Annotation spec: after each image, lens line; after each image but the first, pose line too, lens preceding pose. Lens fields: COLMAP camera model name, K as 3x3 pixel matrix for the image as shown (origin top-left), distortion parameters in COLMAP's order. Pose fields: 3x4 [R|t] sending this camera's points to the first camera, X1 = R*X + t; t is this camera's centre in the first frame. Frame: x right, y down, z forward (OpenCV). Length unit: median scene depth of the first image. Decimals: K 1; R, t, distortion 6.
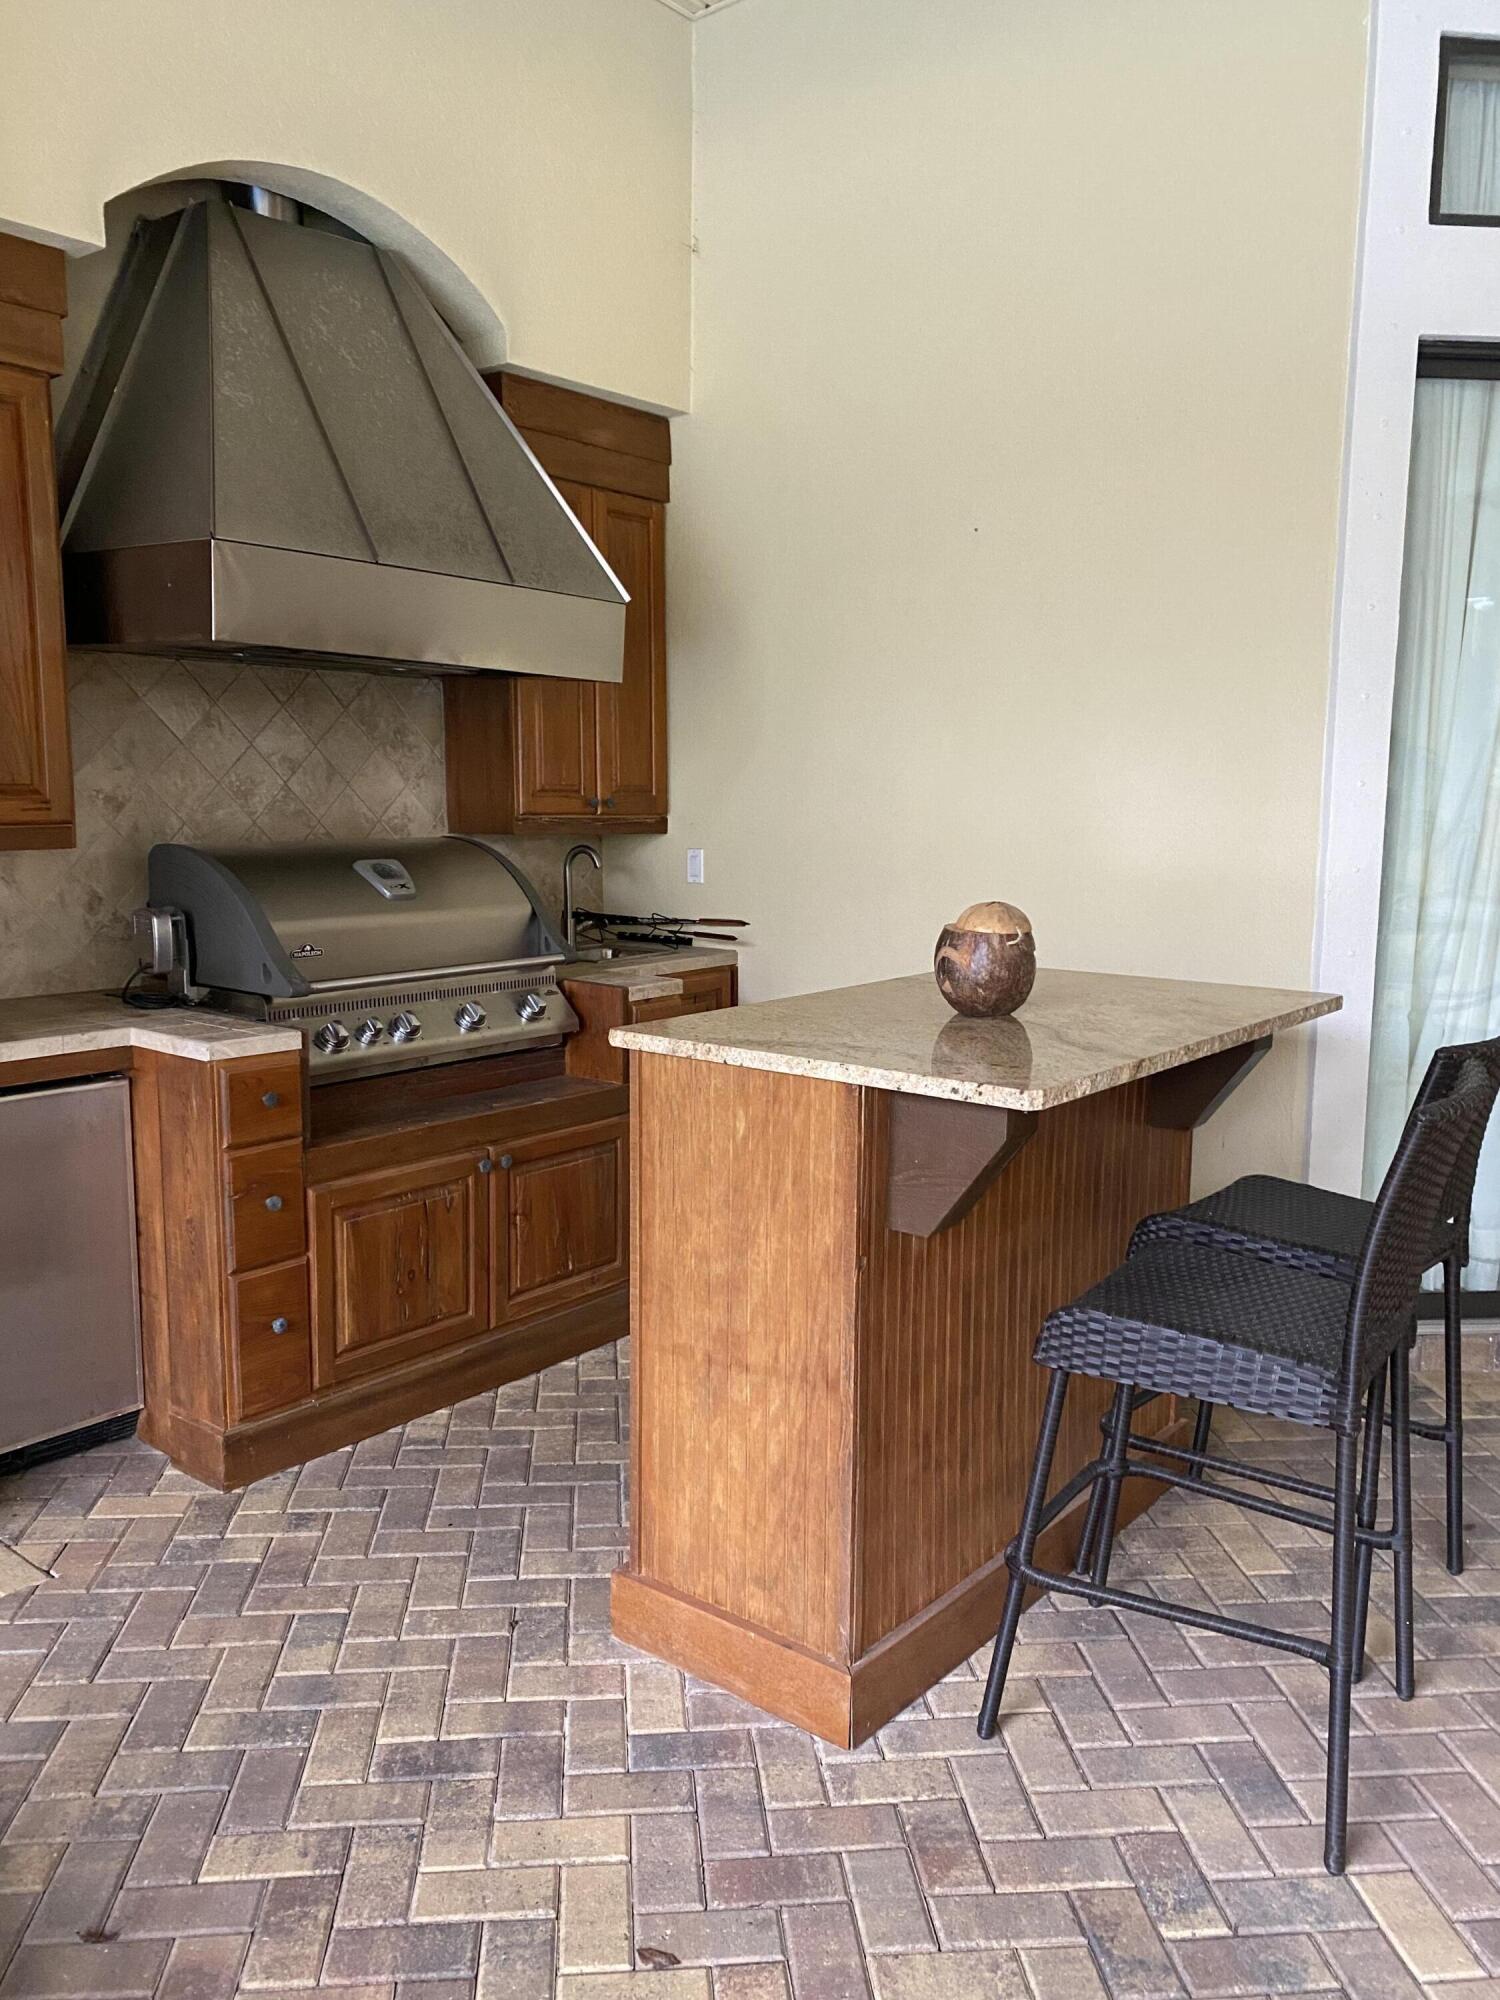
lens RADIAL K [[1514.5, 0, 750.0], [0, 1514.5, 1000.0], [0, 0, 1]] dist [0.043108, -0.057838]
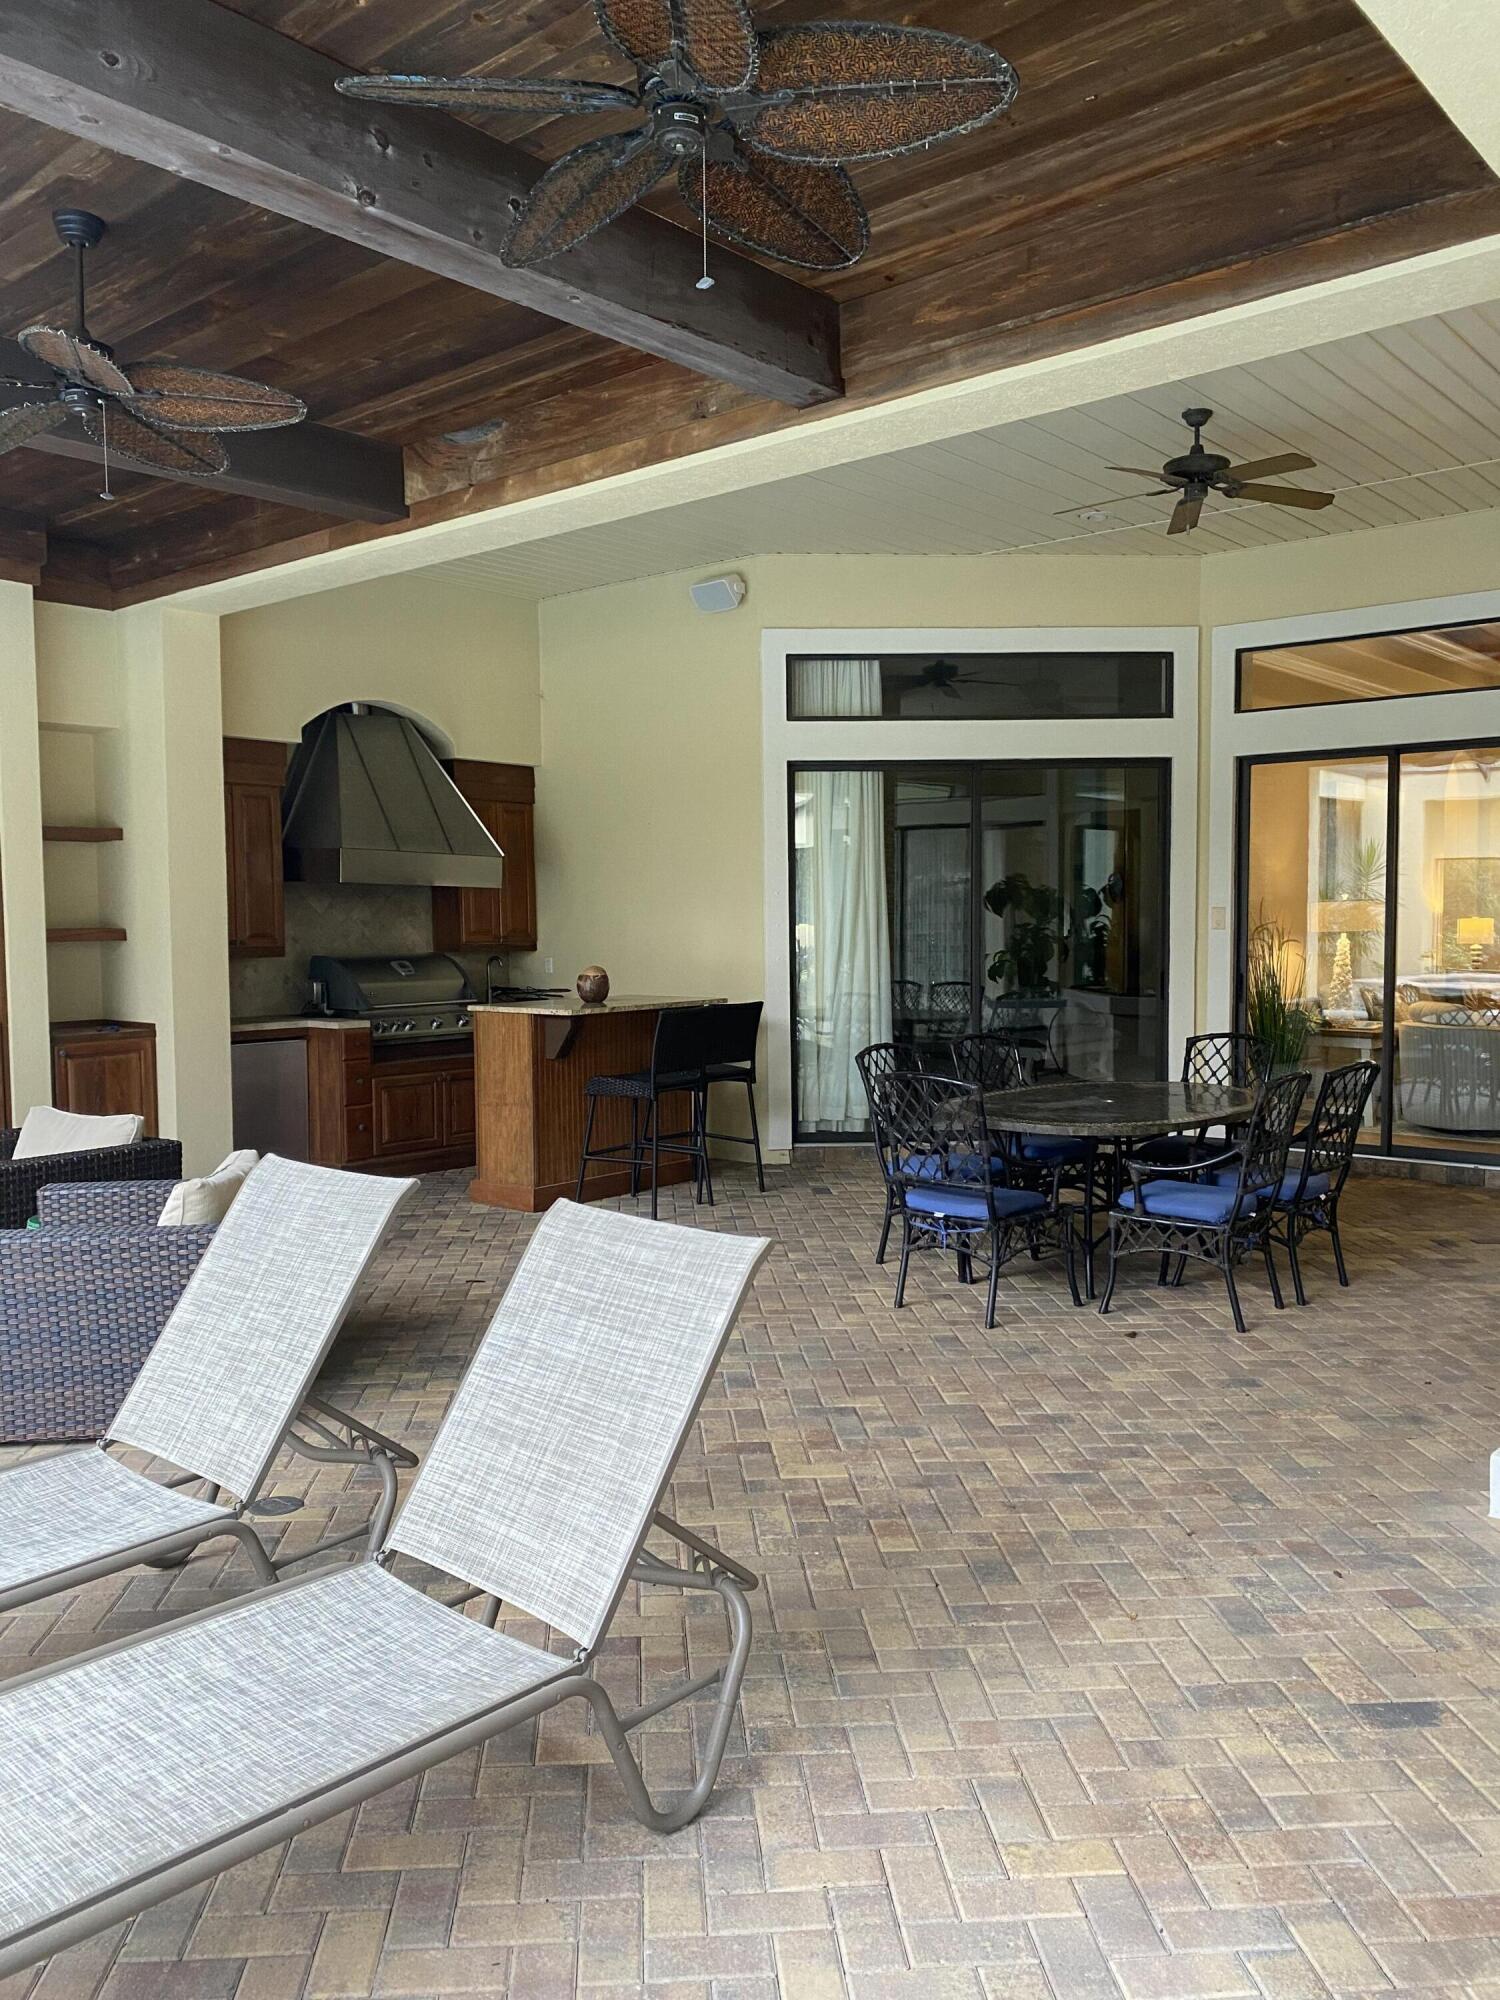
lens RADIAL K [[1539.8, 0, 750.0], [0, 1539.8, 1000.0], [0, 0, 1]] dist [0.154292, 0.002013]
pose [[0.999448, -0.014691, -0.029791, 0.430715], [0.011986, 0.995956, -0.089037, 0.218804], [0.030978, 0.088631, 0.995583, -1.614268]]
